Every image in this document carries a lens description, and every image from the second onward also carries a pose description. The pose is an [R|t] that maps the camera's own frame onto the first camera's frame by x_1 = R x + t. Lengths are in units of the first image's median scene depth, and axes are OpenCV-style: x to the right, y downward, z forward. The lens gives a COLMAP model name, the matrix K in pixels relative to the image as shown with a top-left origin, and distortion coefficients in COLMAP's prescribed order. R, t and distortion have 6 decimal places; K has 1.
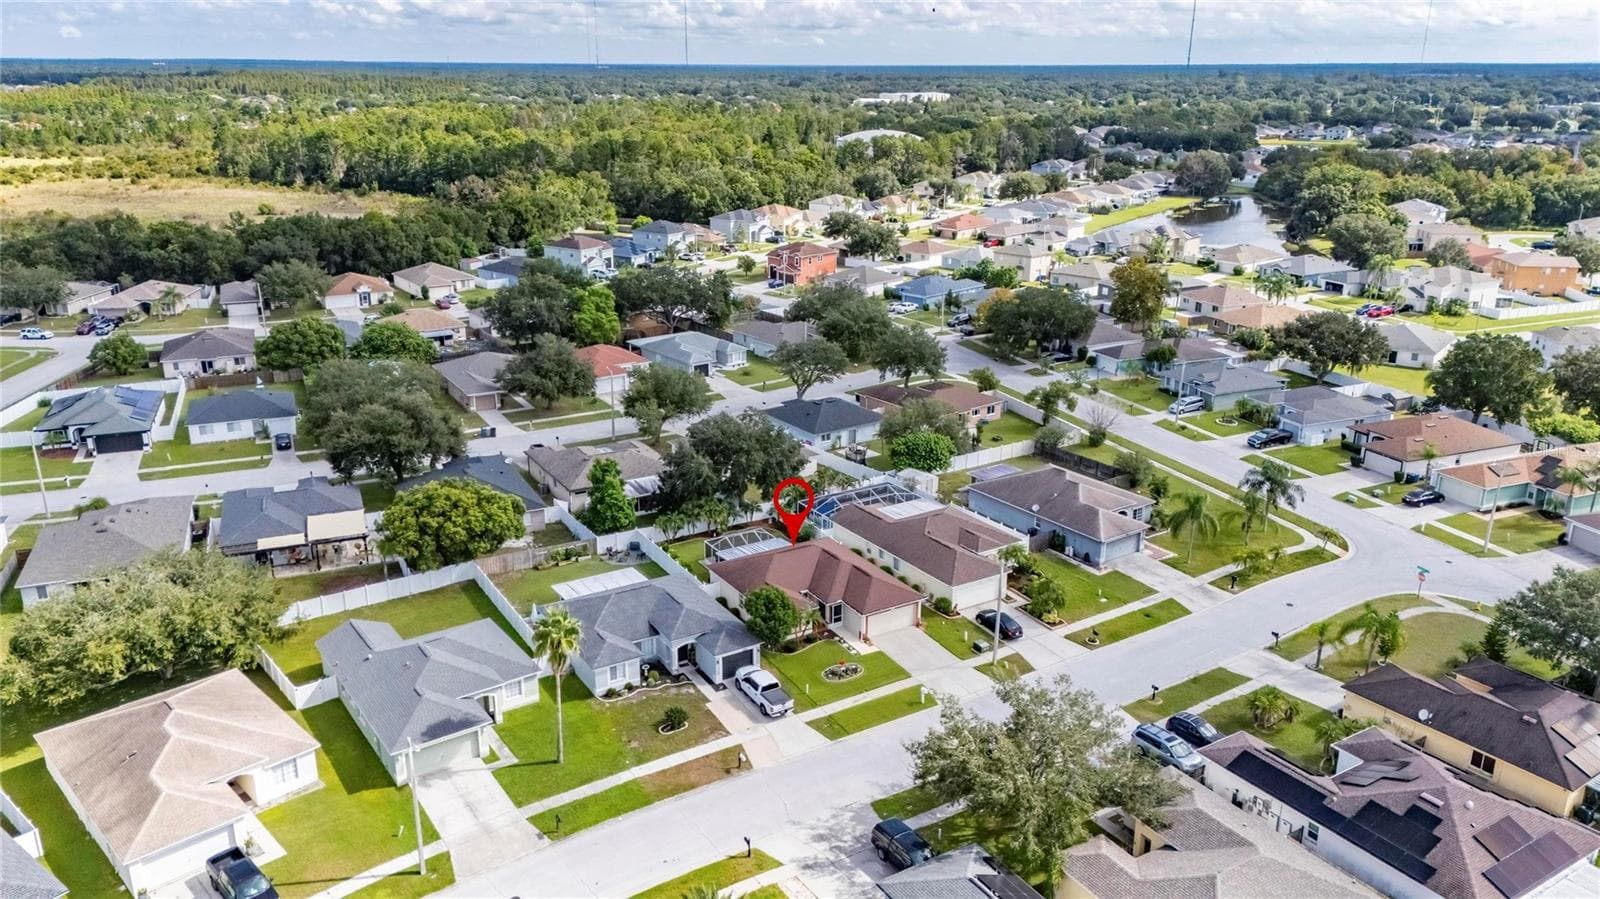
lens RADIAL K [[1173.7, 0, 800.0], [0, 1173.7, 449.5], [0, 0, 1]] dist [0.075747, -0.075960]
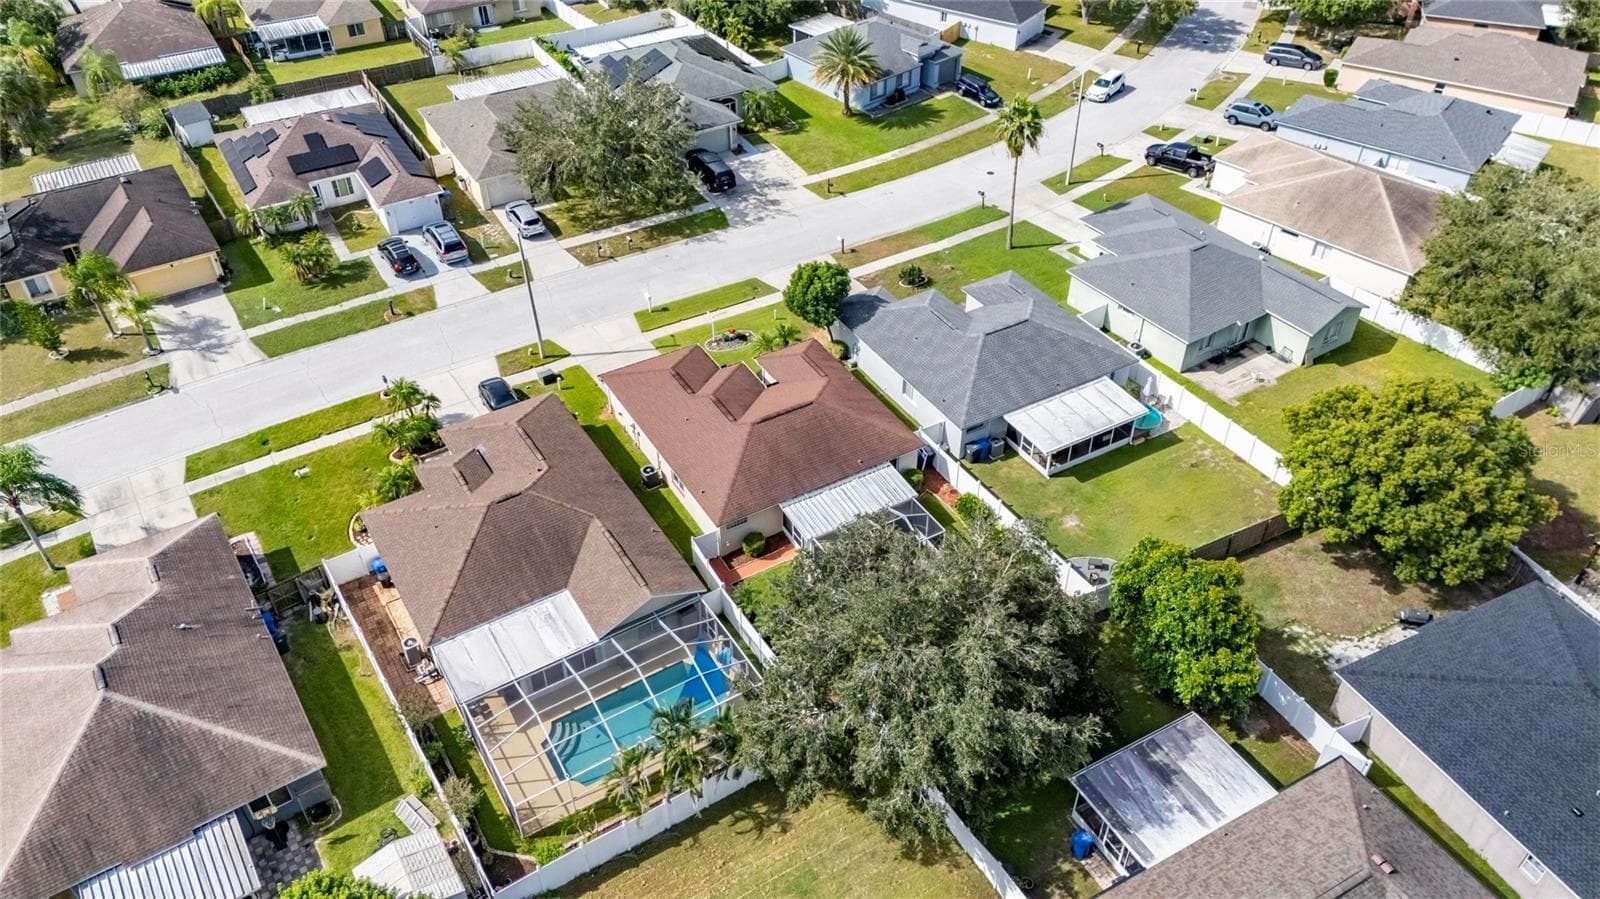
lens RADIAL K [[1173.7, 0, 800.0], [0, 1173.7, 449.5], [0, 0, 1]] dist [0.075747, -0.075960]
pose [[-0.999768, -0.012923, 0.017210, -0.024959], [0.007661, 0.533593, 0.845707, -0.432945], [-0.020112, 0.845643, -0.533370, 1.362601]]
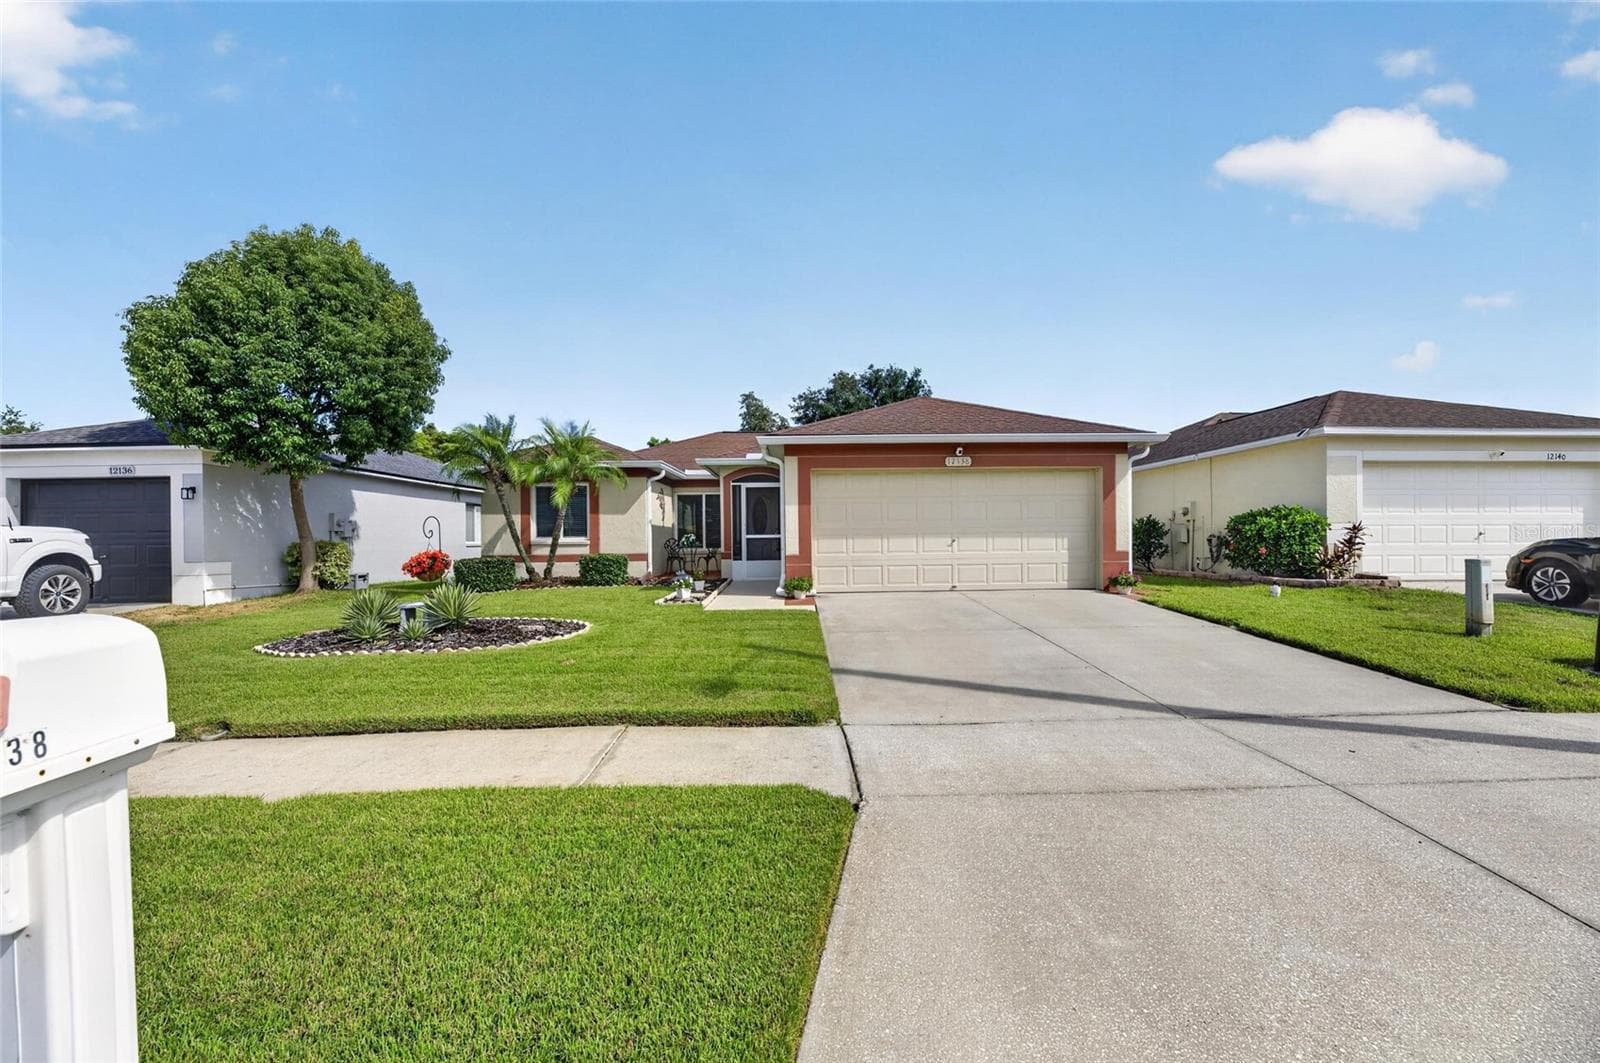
lens RADIAL K [[640.7, 0, 803.1], [0, 640.7, 543.1], [0, 0, 1]] dist [-0.004218, -0.000343]
pose [[0.860446, -0.013557, -0.509361, 0.106770], [-0.143683, 0.952624, -0.268073, 0.173752], [0.488864, 0.303849, 0.817734, 0.858020]]
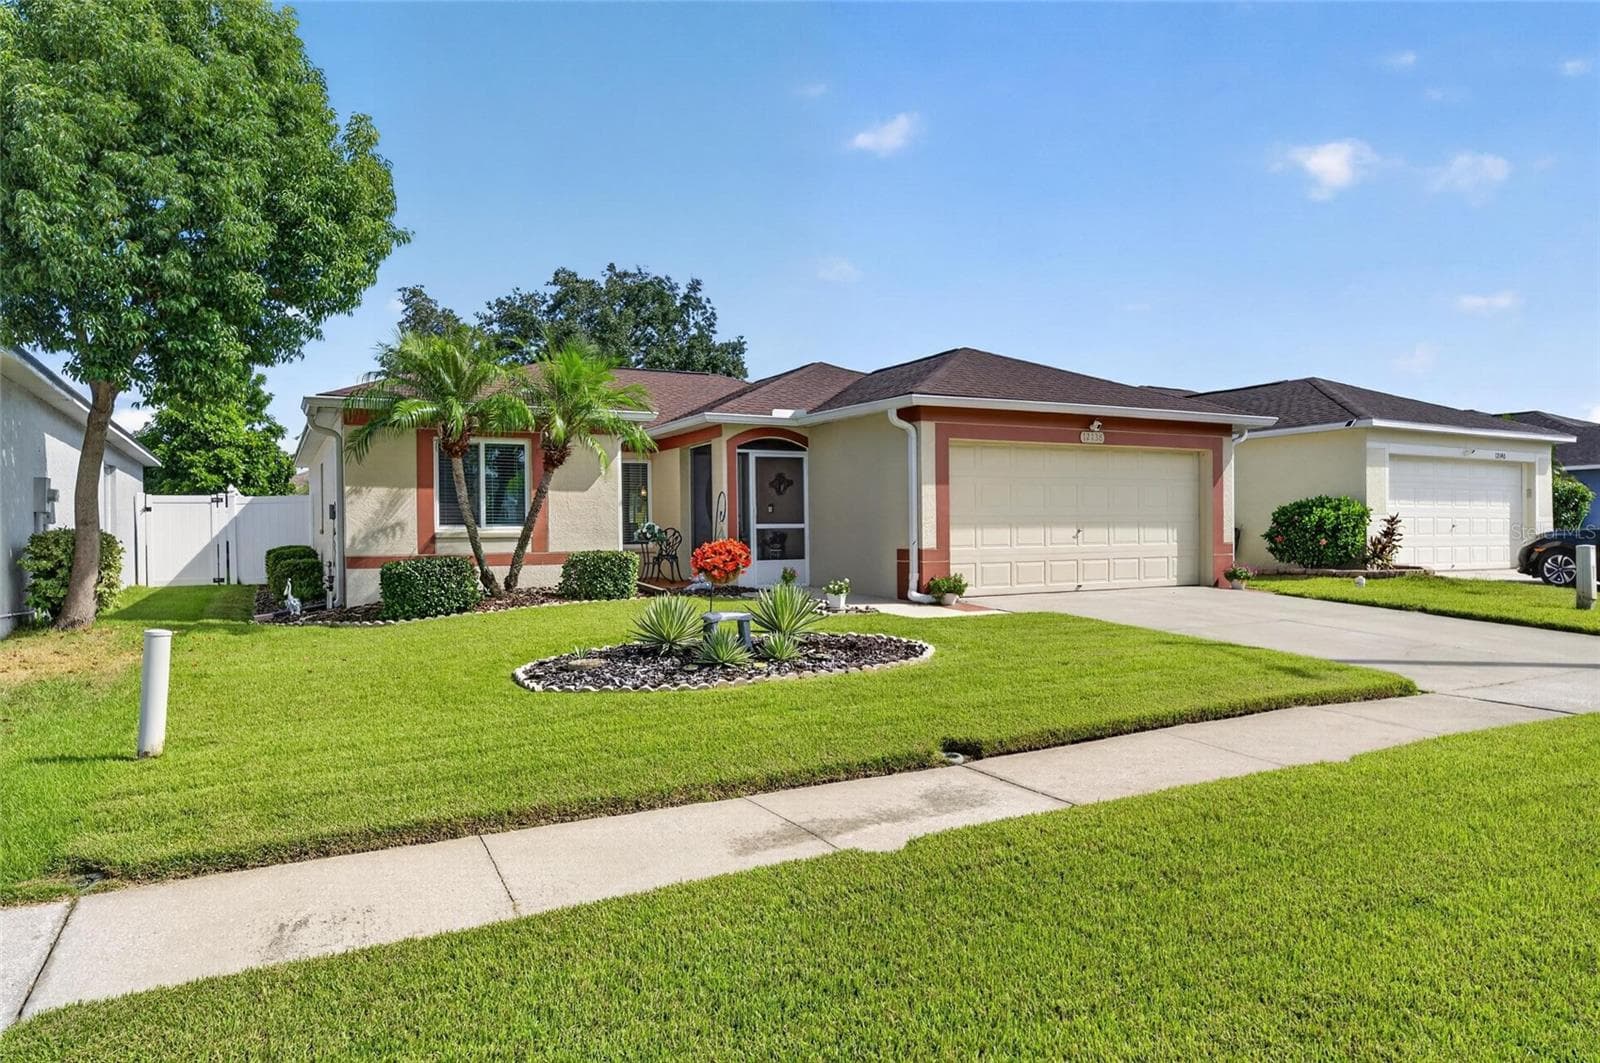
lens RADIAL K [[1026.9, 0, 803.9], [0, 1026.9, 542.2], [0, 0, 1]] dist [0.006183, 0.002662]
pose [[0.997741, -0.016255, -0.065180, 0.044295], [-0.004390, 0.952433, -0.304718, 0.186613], [0.067033, 0.304315, 0.950210, 0.818610]]
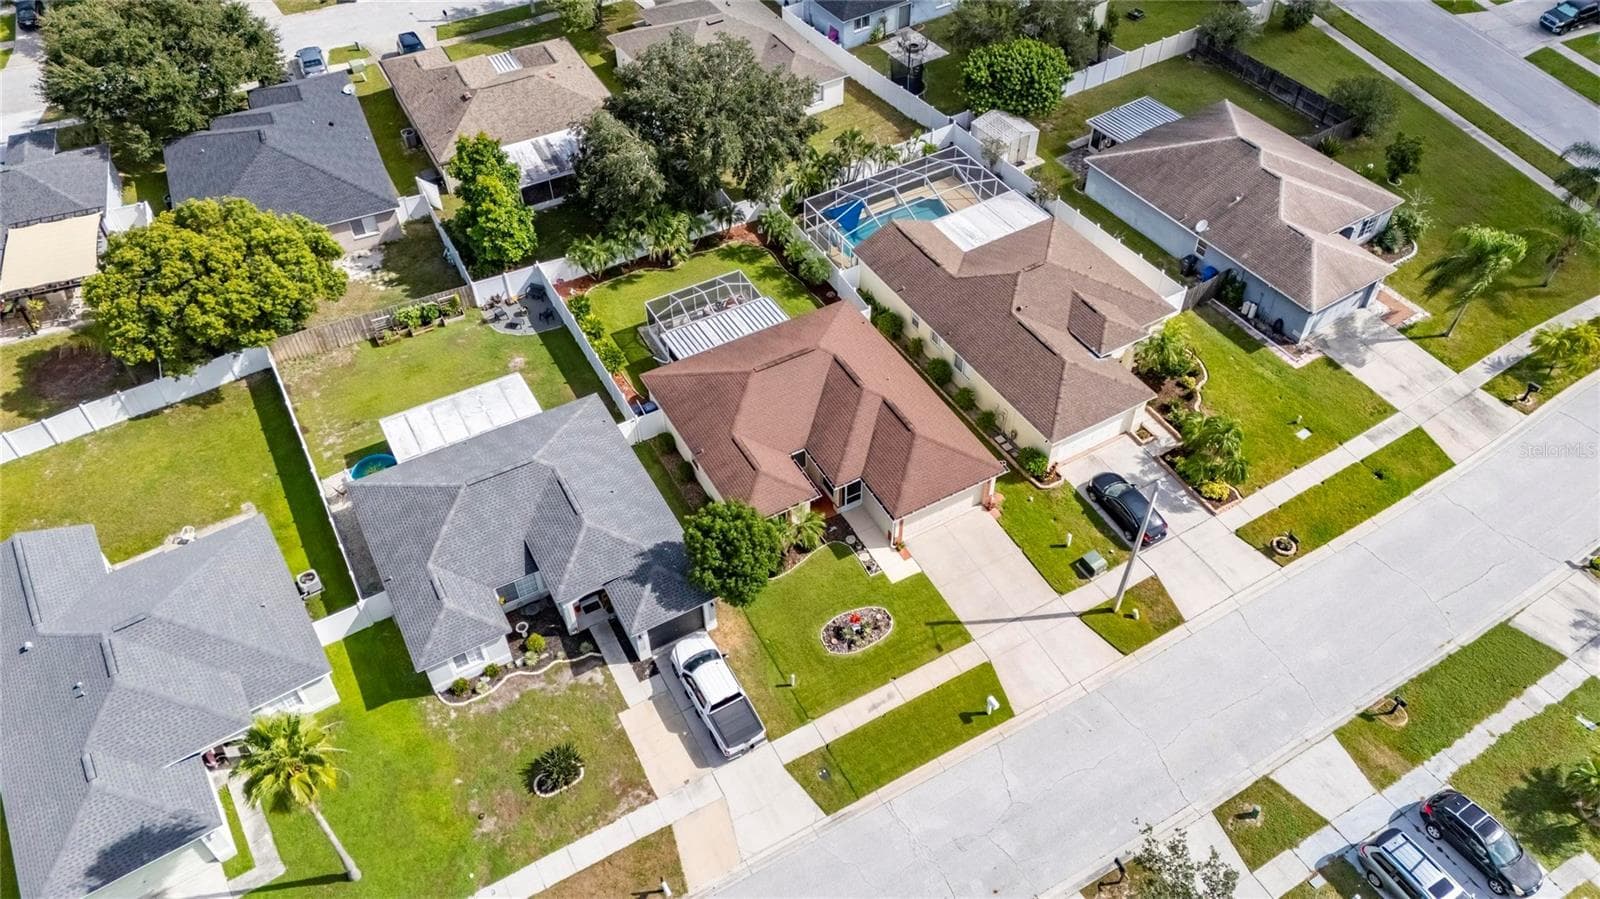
lens RADIAL K [[1173.7, 0, 800.0], [0, 1173.7, 449.5], [0, 0, 1]] dist [0.075747, -0.075960]
pose [[0.998967, 0.020202, -0.040696, 0.027359], [0.001580, 0.879726, 0.475479, -0.156052], [0.045407, -0.475052, 0.878785, 0.468234]]
